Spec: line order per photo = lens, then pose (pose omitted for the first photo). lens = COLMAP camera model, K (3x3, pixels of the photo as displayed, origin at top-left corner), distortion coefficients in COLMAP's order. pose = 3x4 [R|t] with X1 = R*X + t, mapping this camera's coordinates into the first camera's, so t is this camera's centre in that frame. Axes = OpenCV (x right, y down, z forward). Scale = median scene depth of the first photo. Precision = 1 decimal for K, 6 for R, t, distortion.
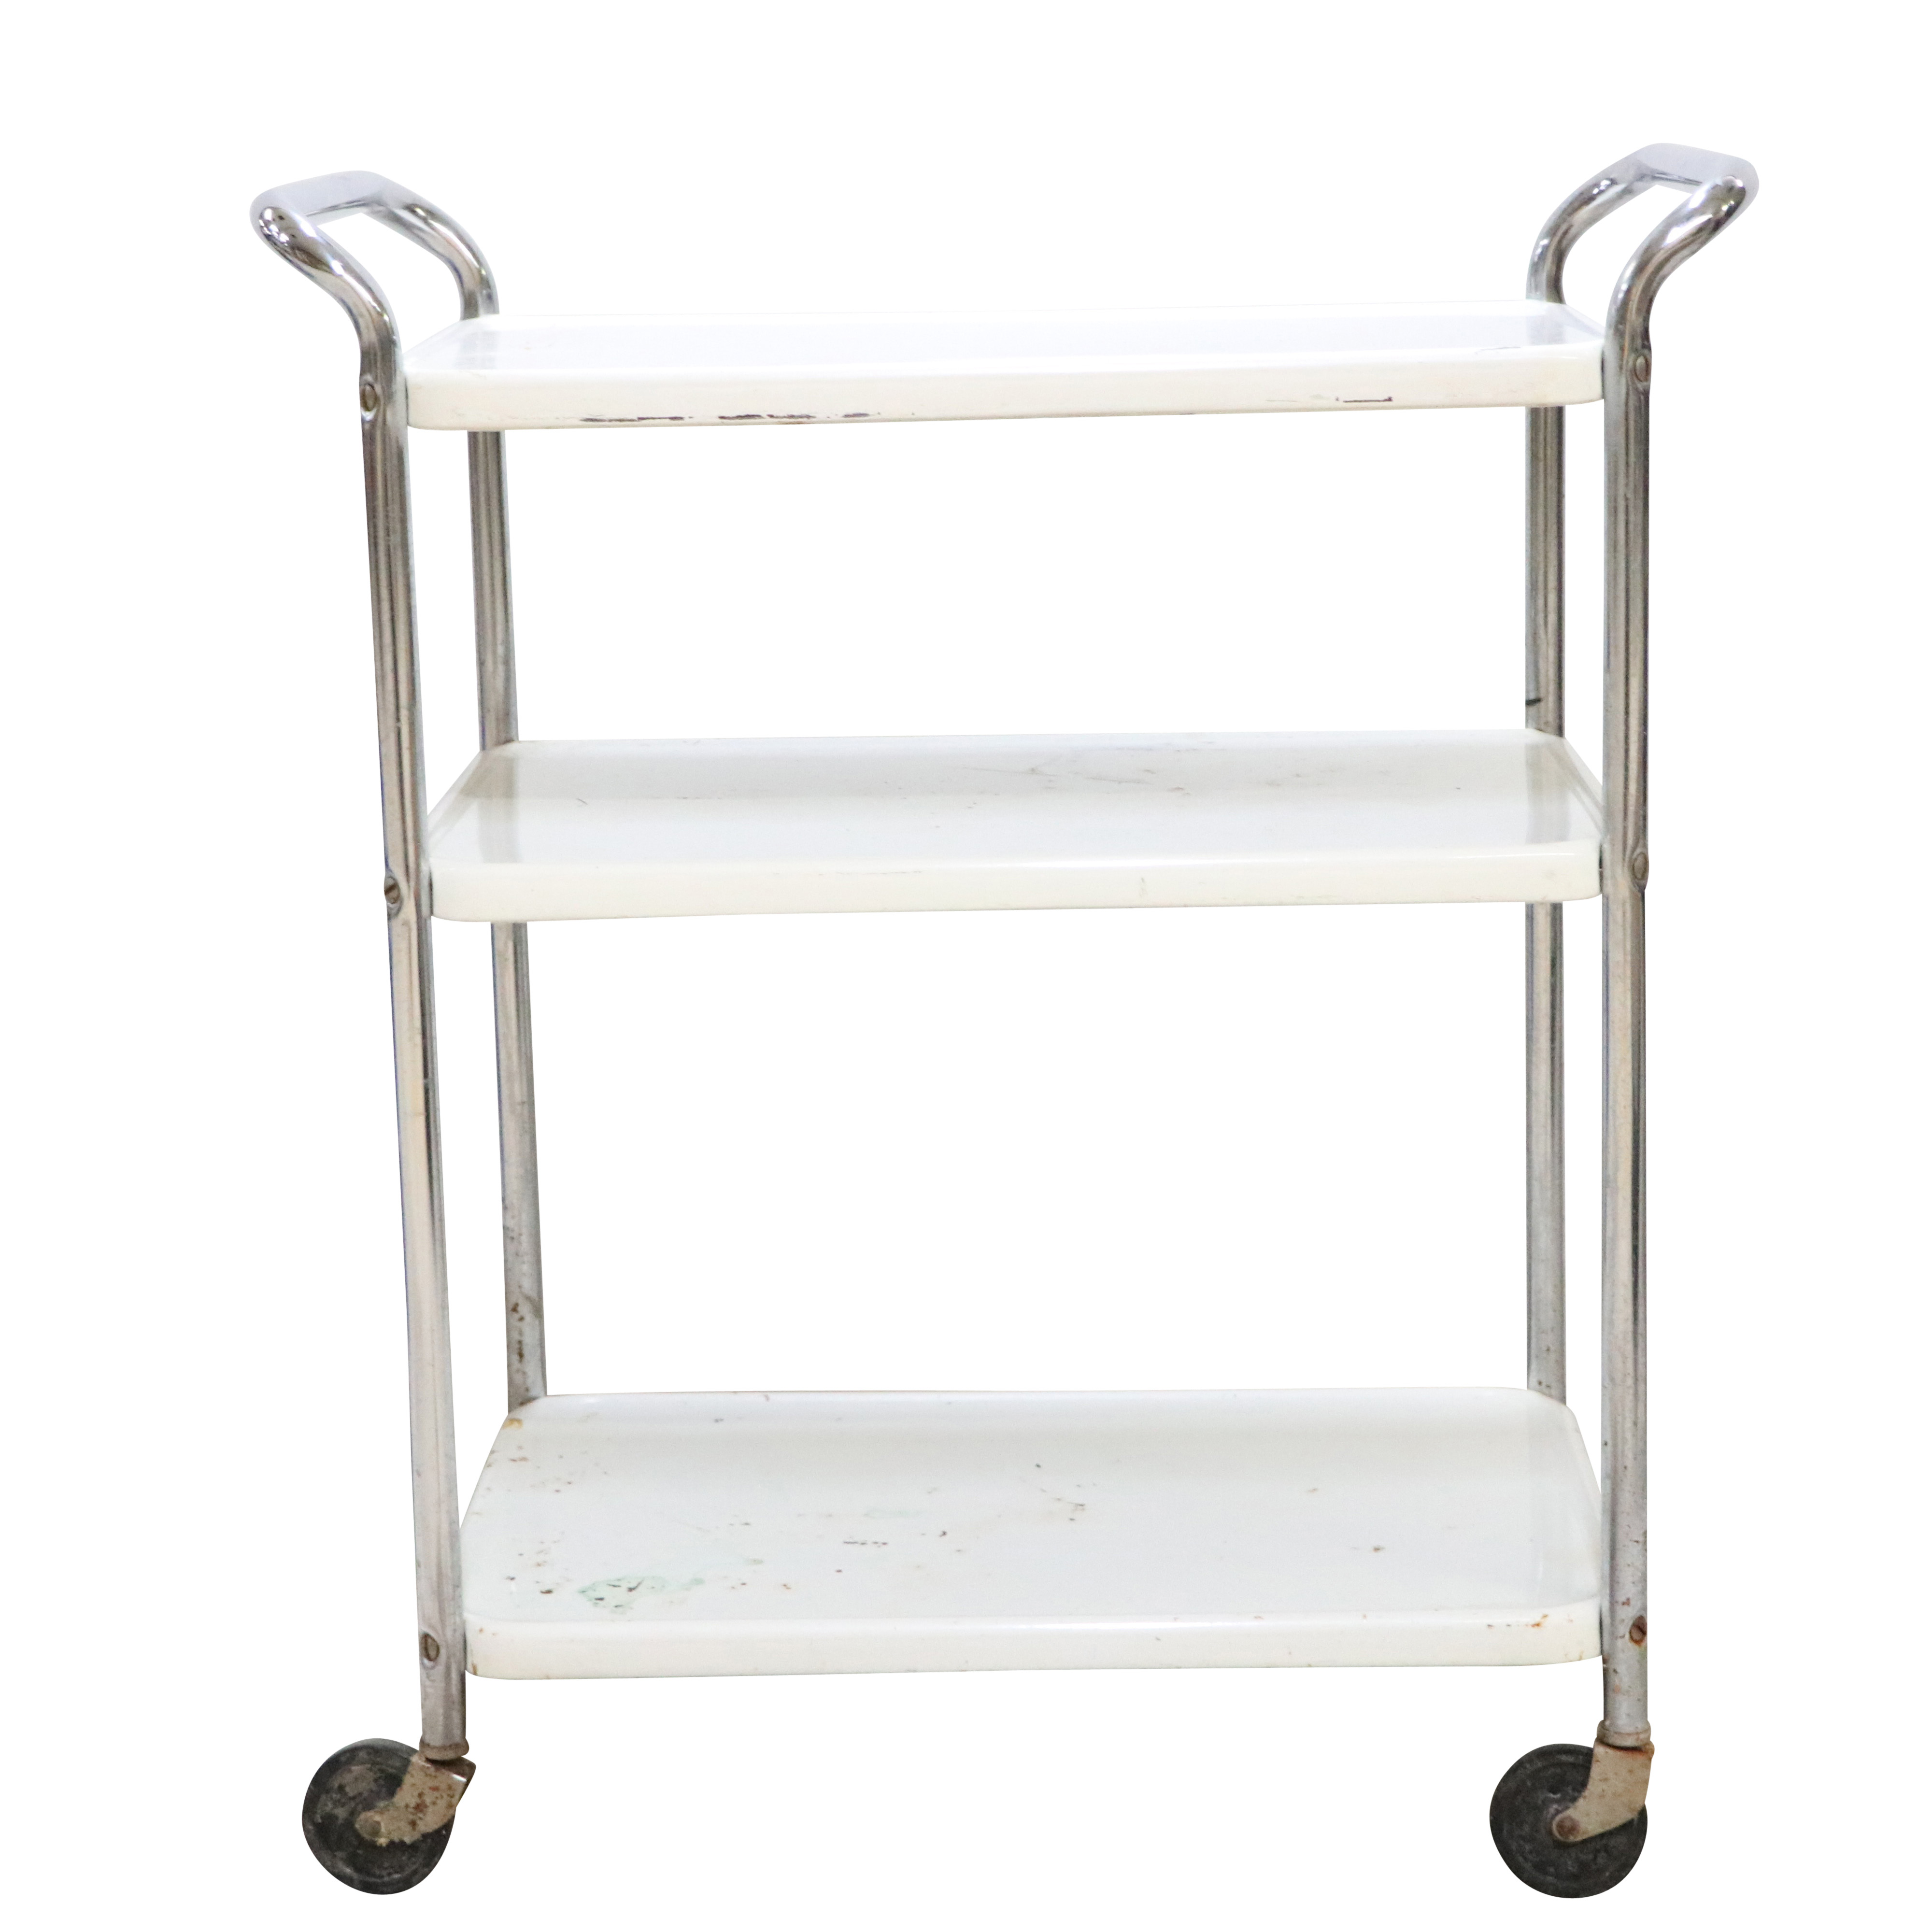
lens RADIAL K [[4325.8, 0, 957.0], [0, 4325.8, 966.8], [0, 0, 1]] dist [0.040467, 0.000000]
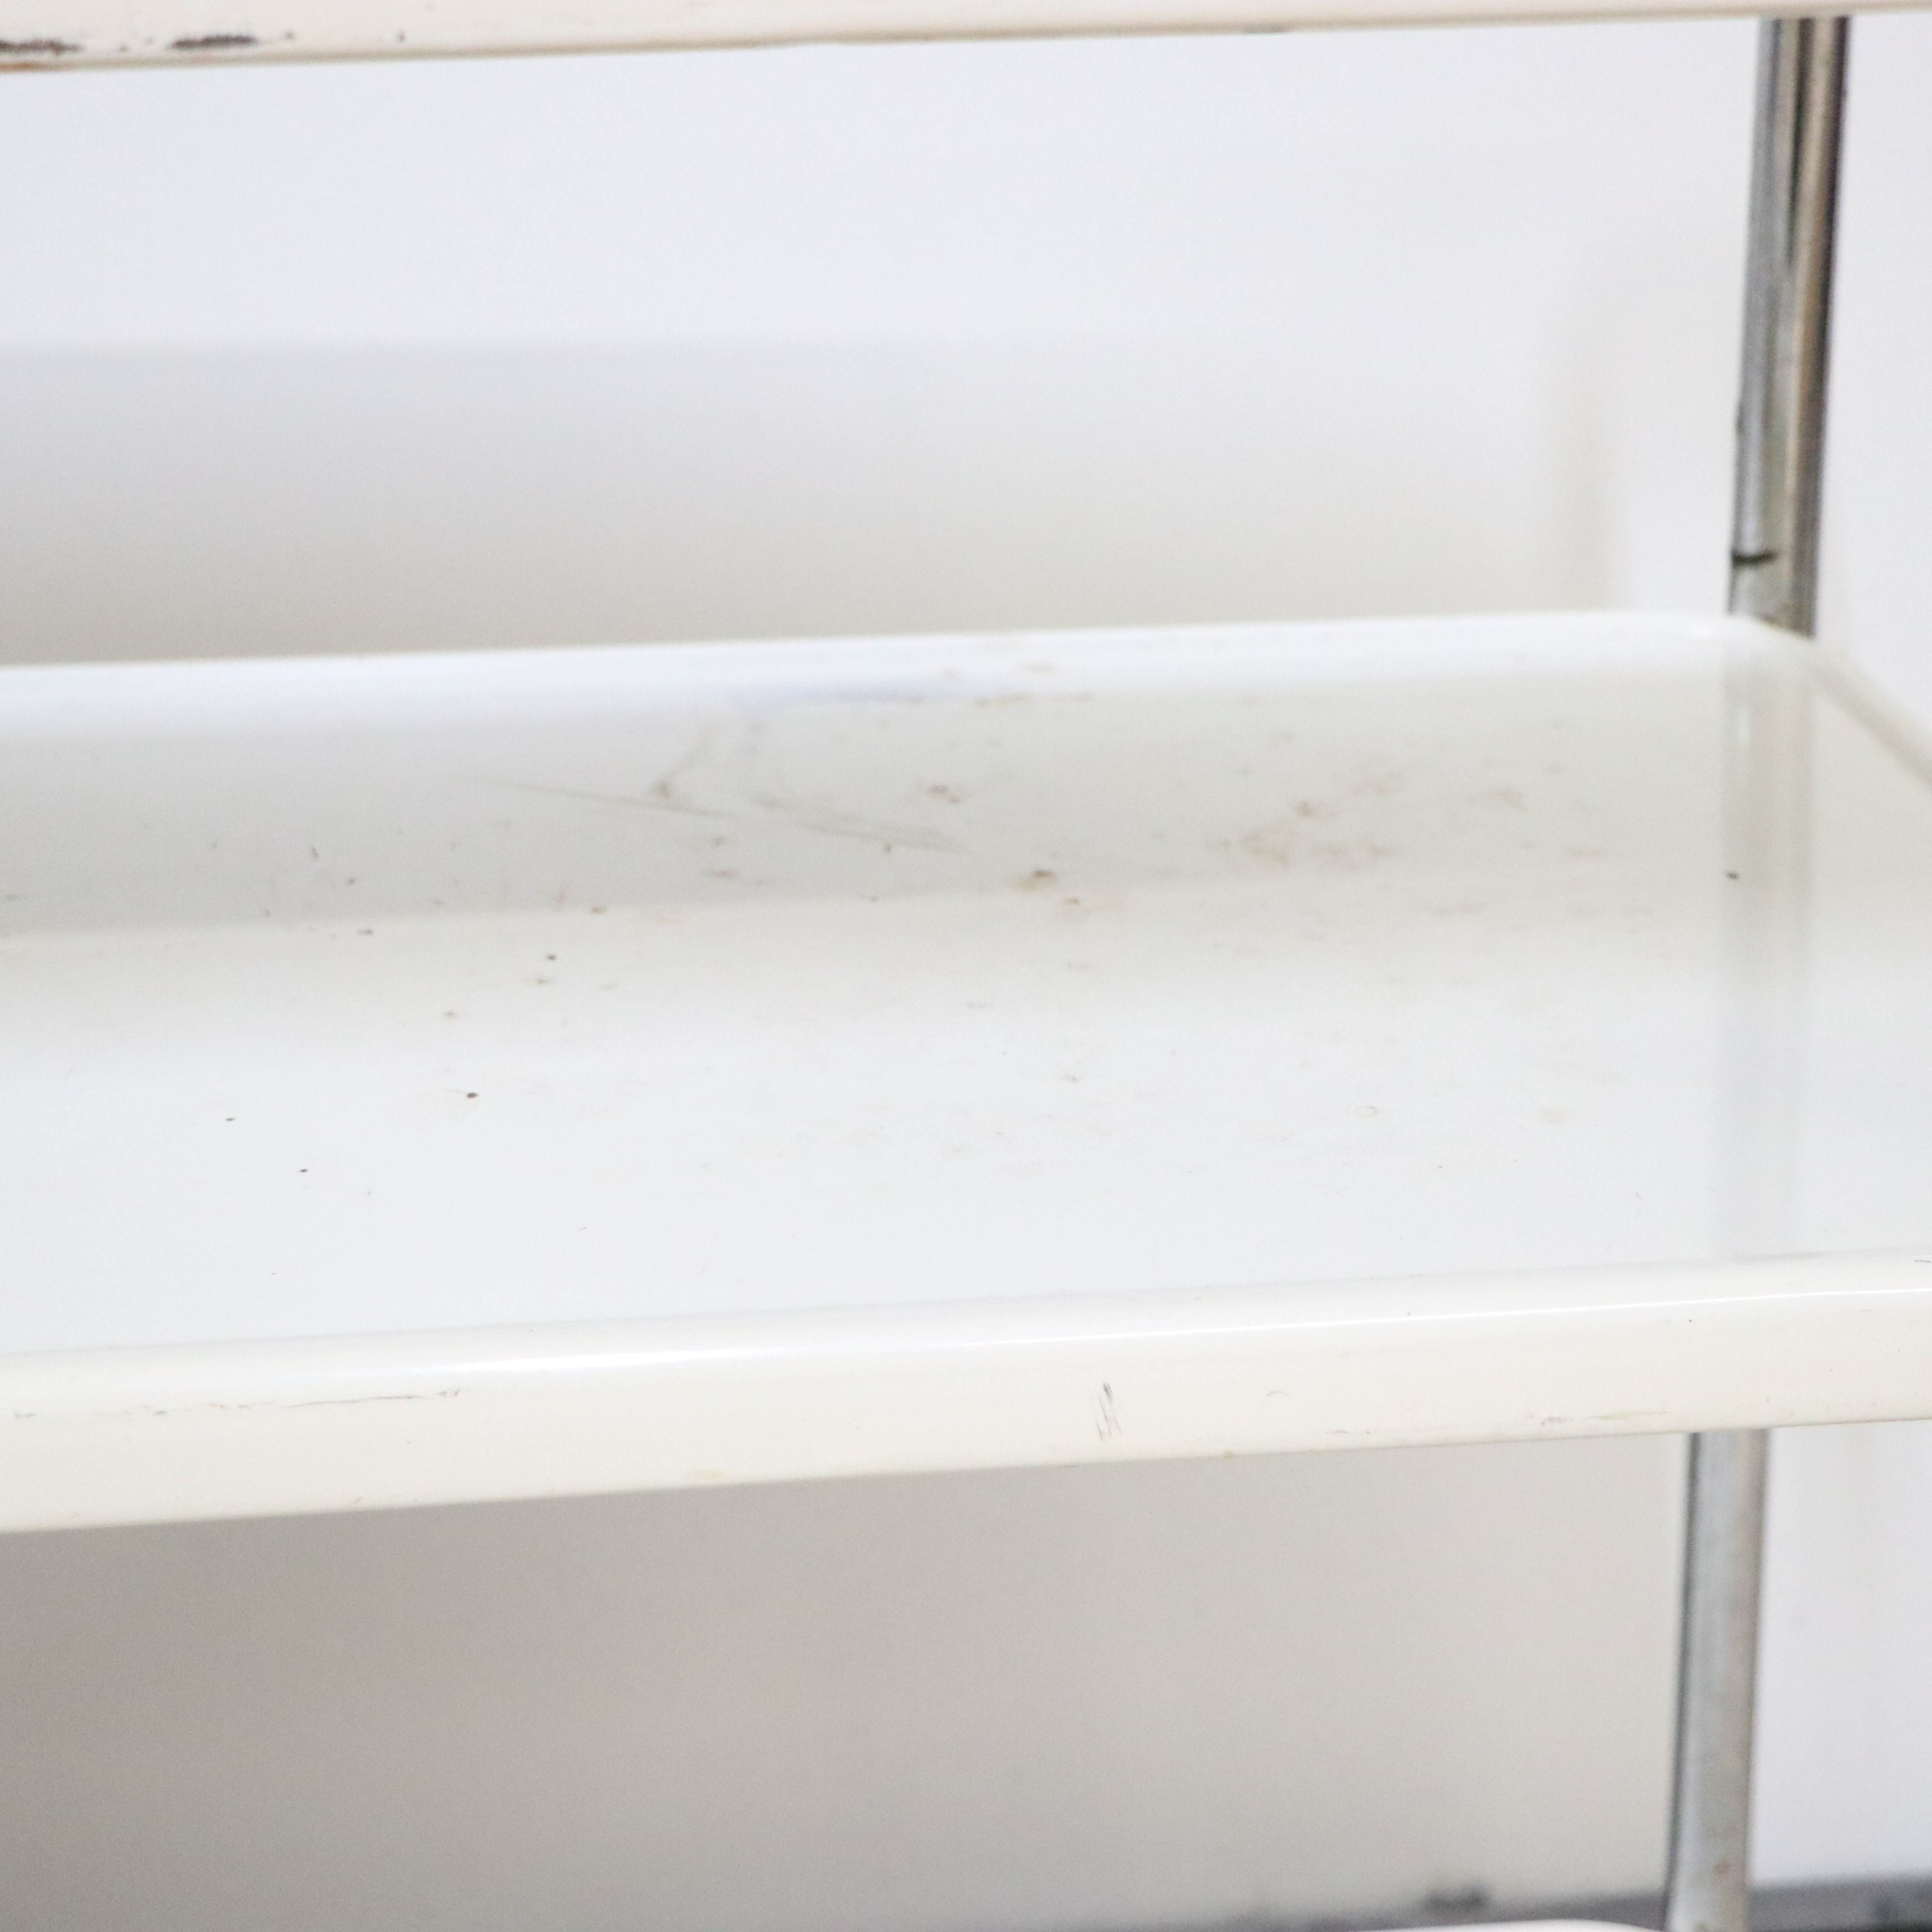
lens RADIAL K [[4325.8, 0, 956.9], [0, 4325.8, 966.6], [0, 0, 1]] dist [0.040467, 0.000000]
pose [[0.988766, -0.037674, 0.144645, -0.018127], [0.014216, 0.987030, 0.159904, -0.110766], [-0.148793, -0.156051, 0.976478, 0.678006]]
